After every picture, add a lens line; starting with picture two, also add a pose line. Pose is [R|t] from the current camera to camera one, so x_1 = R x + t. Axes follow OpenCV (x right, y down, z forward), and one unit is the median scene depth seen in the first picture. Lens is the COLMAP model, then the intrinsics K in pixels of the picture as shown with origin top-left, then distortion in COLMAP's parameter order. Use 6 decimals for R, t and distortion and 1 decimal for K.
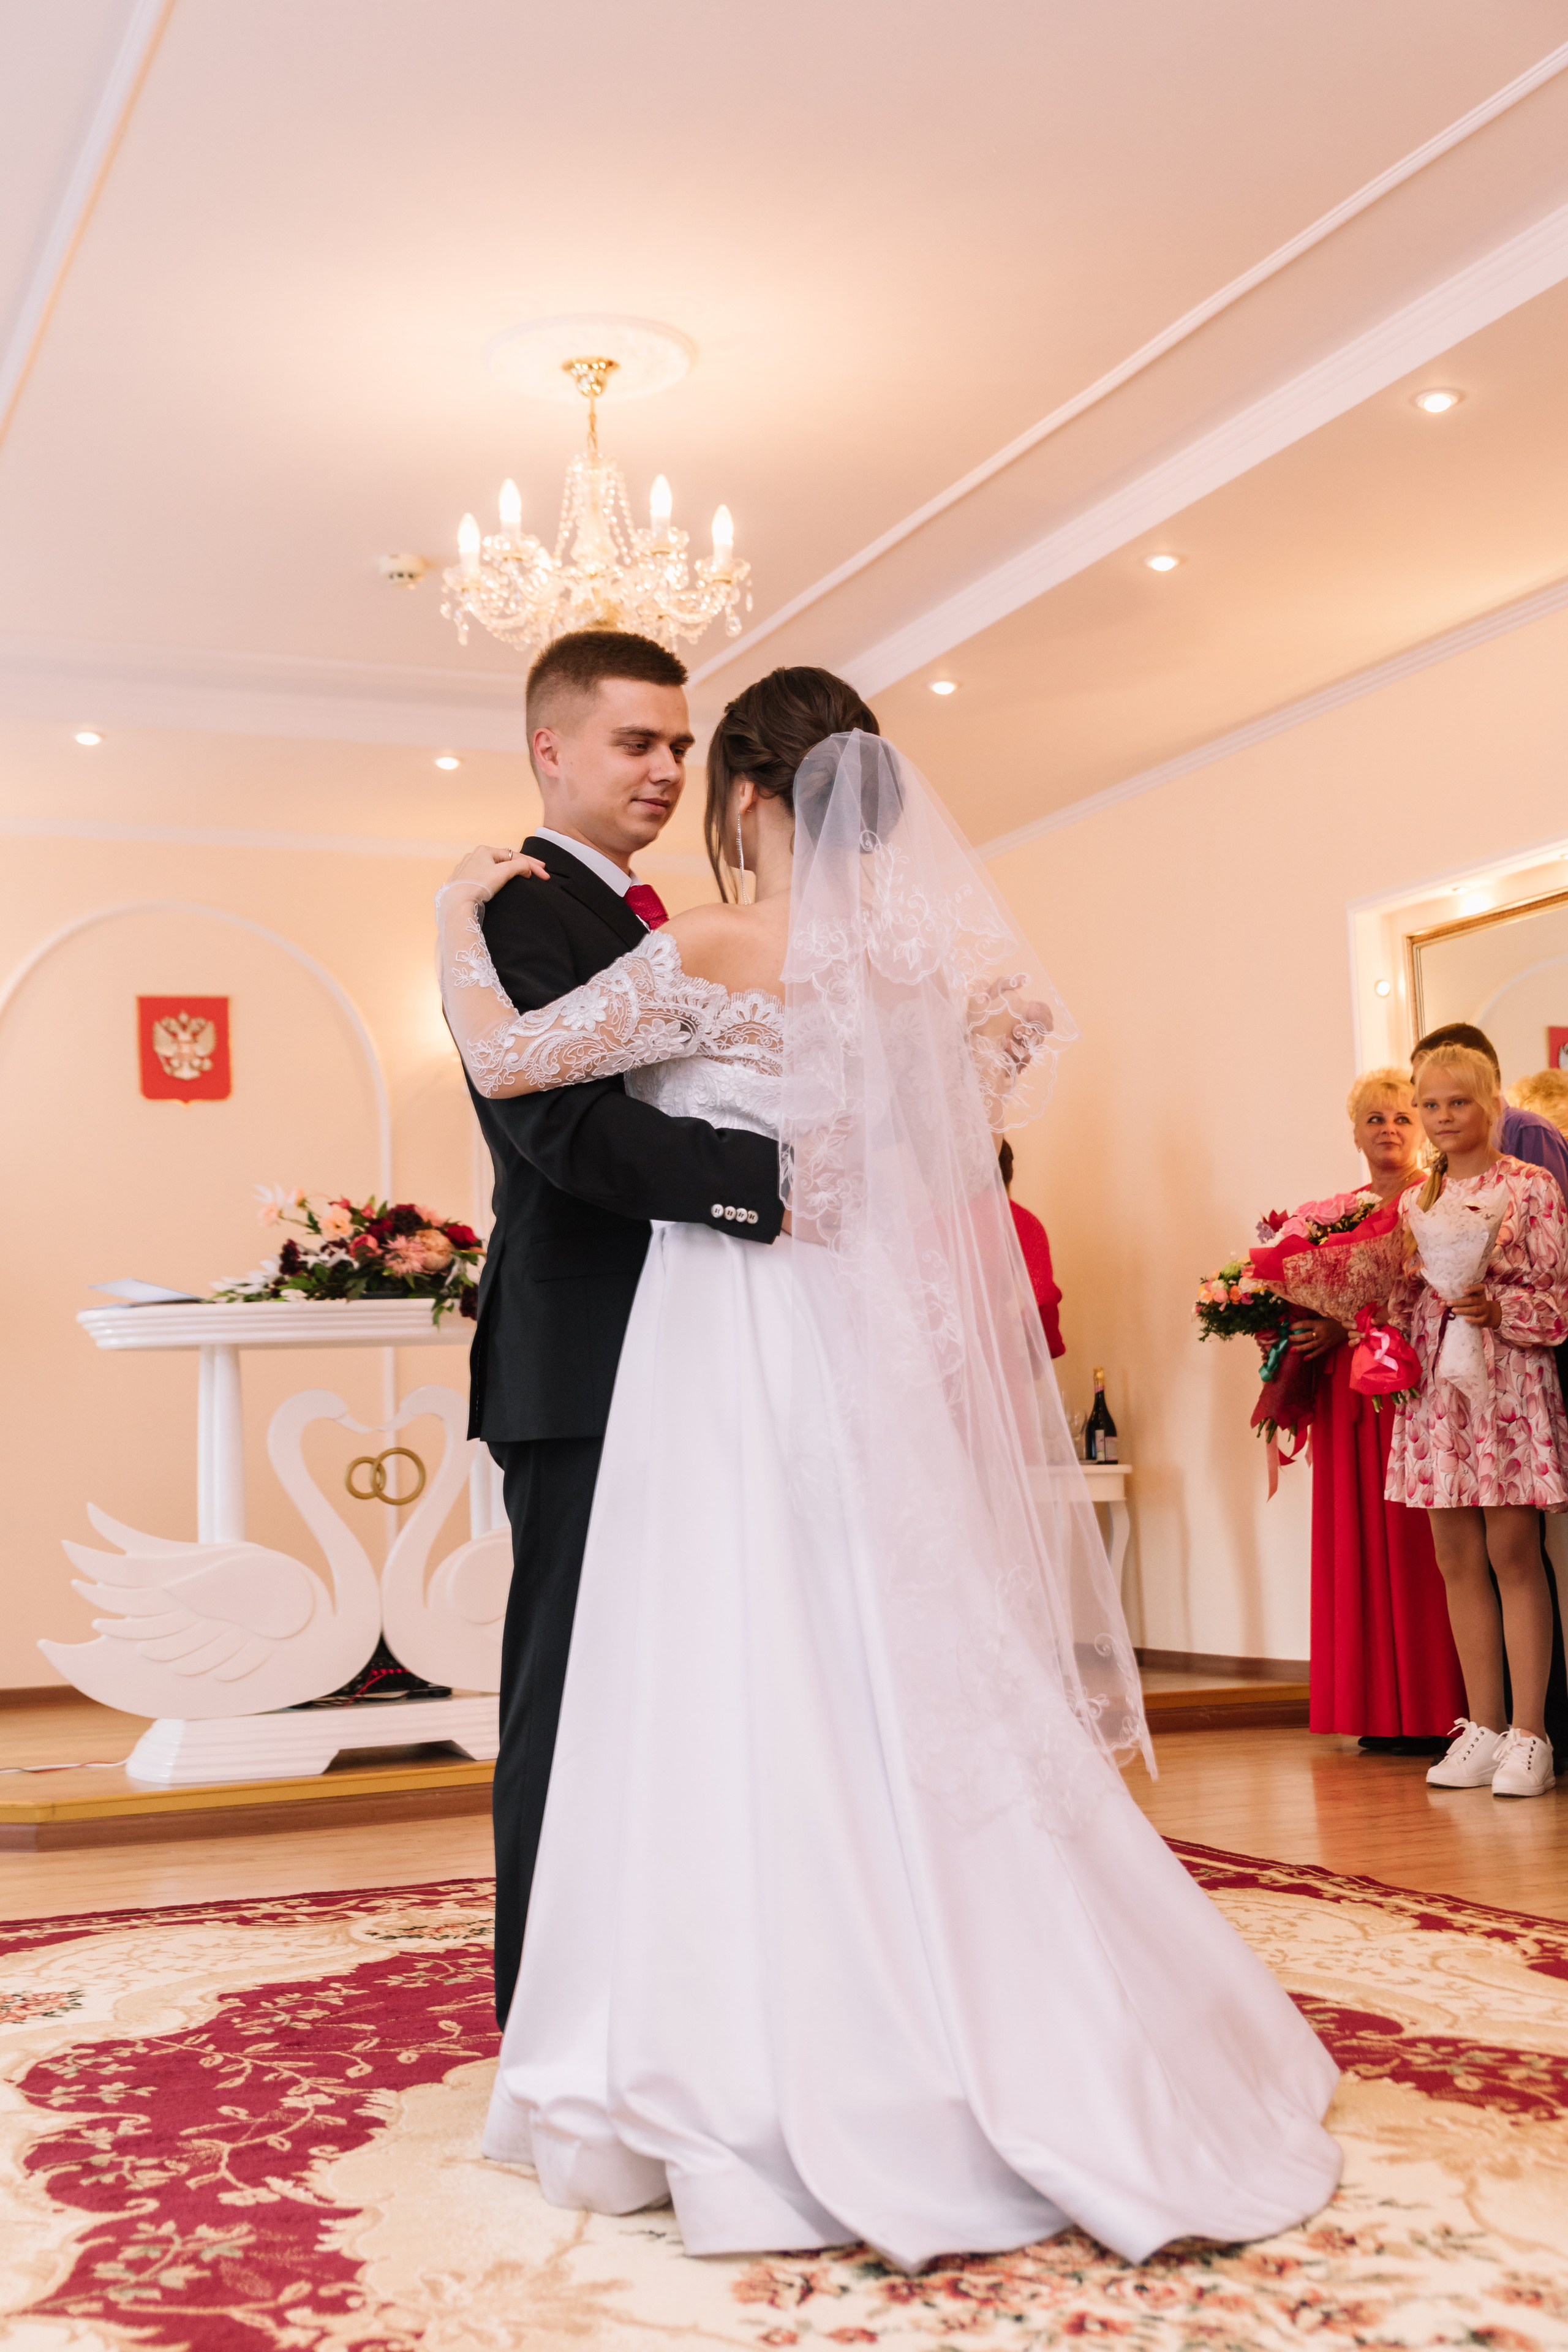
lens RADIAL K [[2438.7, 0, 785.7], [0, 2438.7, 1151.3], [0, 0, 1]] dist [0.005432, 0.013595]
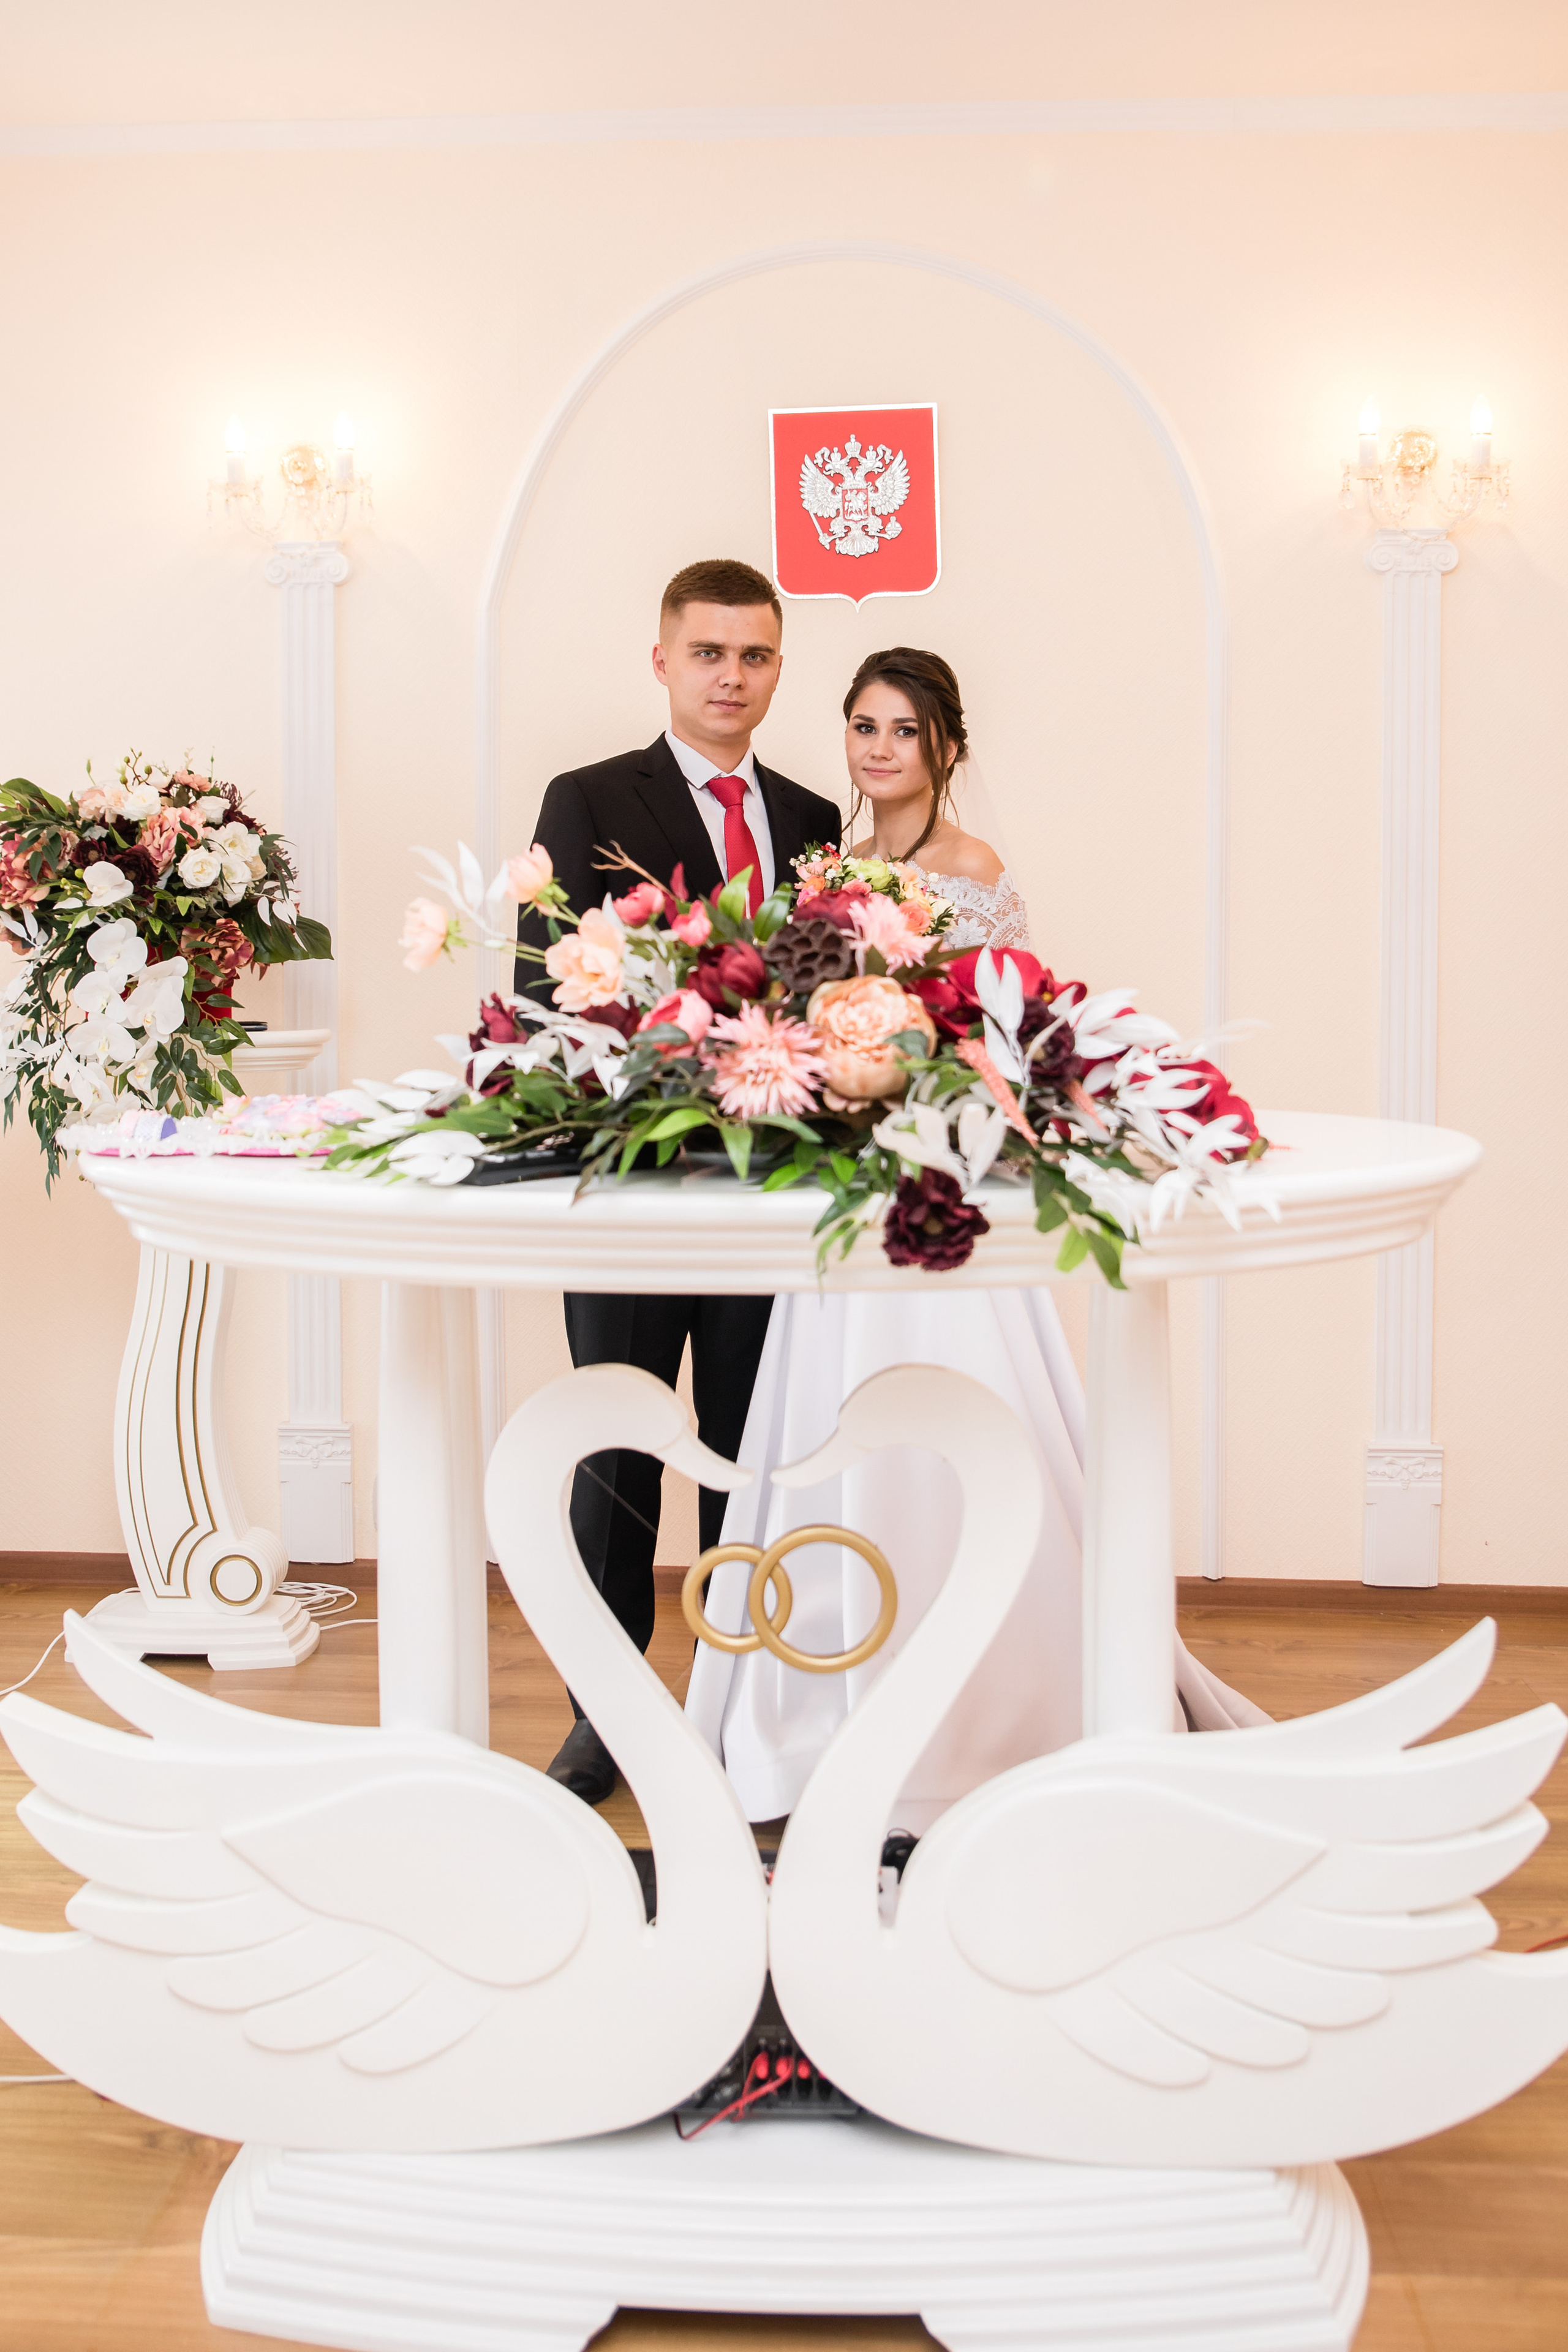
lens RADIAL K [[2391.8, 0, 782.5], [0, 2391.8, 929.8], [0, 0, 1]] dist [-0.106030, 0.024900]
pose [[0.883927, 0.041482, -0.465781, 0.004707], [0.018820, 0.992095, 0.124069, -0.021438], [0.467246, -0.118434, 0.876159, 0.853326]]
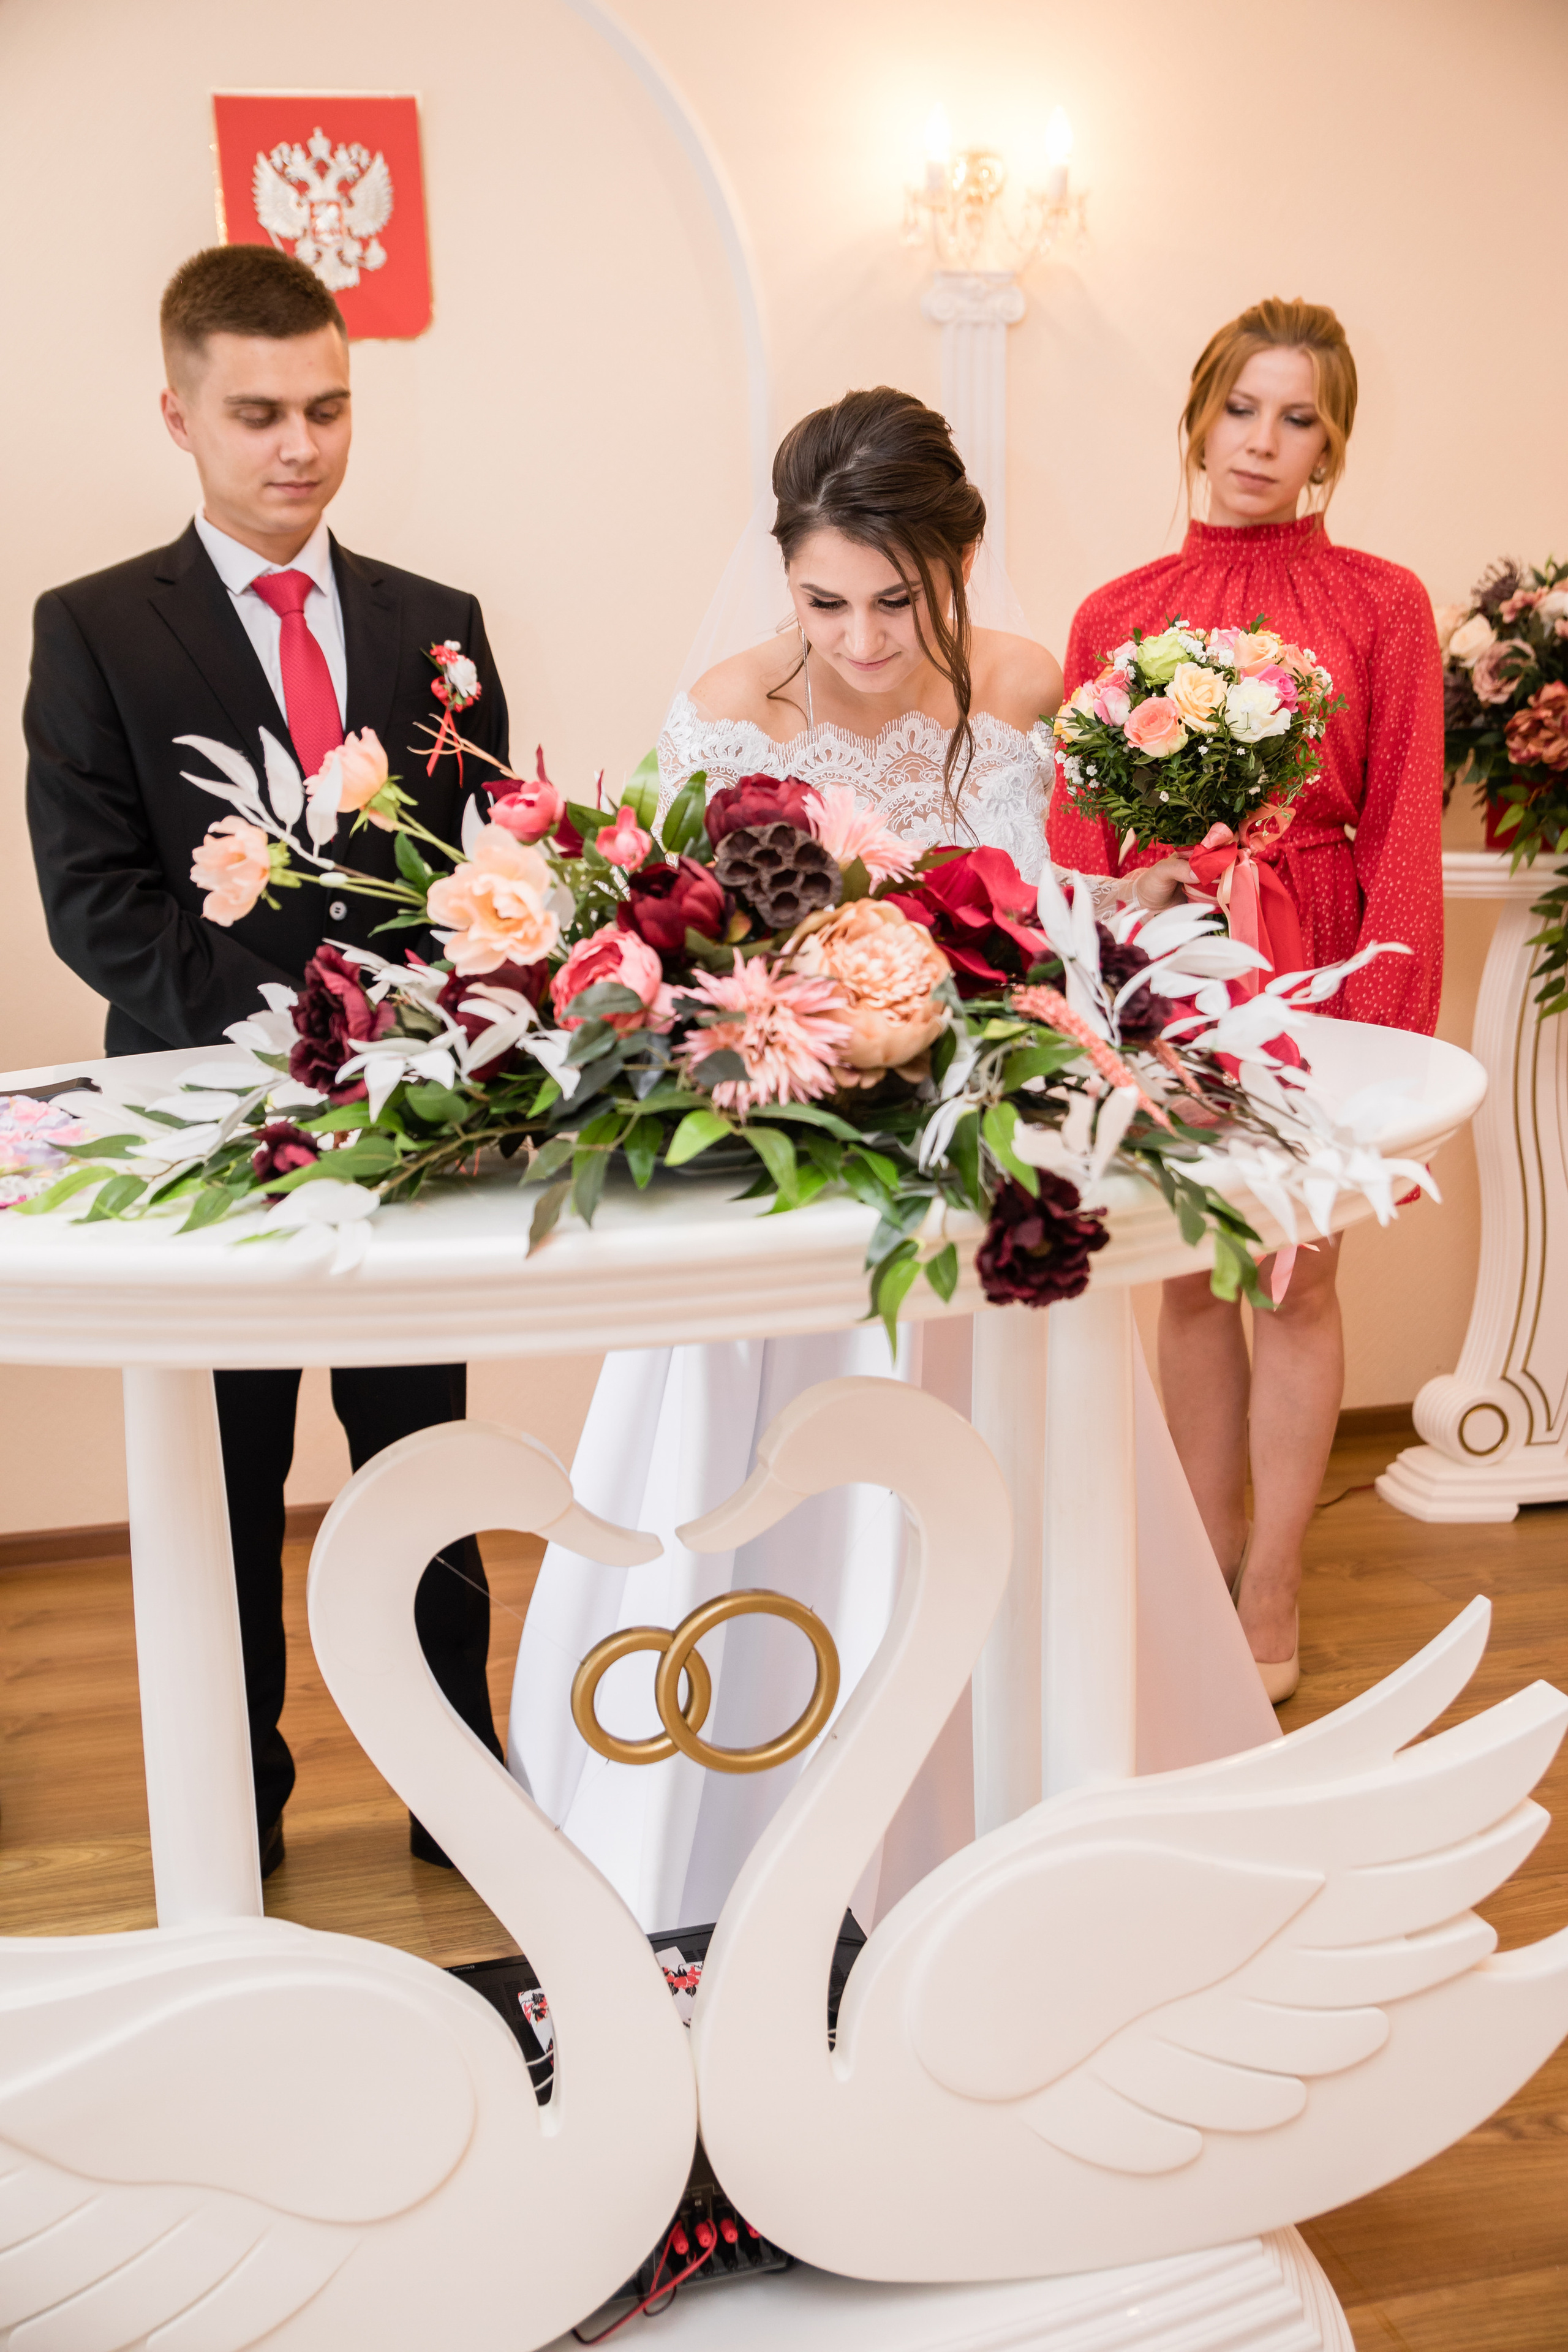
lens RADIAL K [[2438.7, 0, 785.7], [0, 2438.7, 1151.3], [0, 0, 1]] dist [0.005432, 0.013595]
pose [[0.985986, 0.049280, -0.159383, -0.136737], [0.001979, 0.951854, 0.306544, -0.027294], [0.166816, -0.302563, 0.938418, 0.918854]]
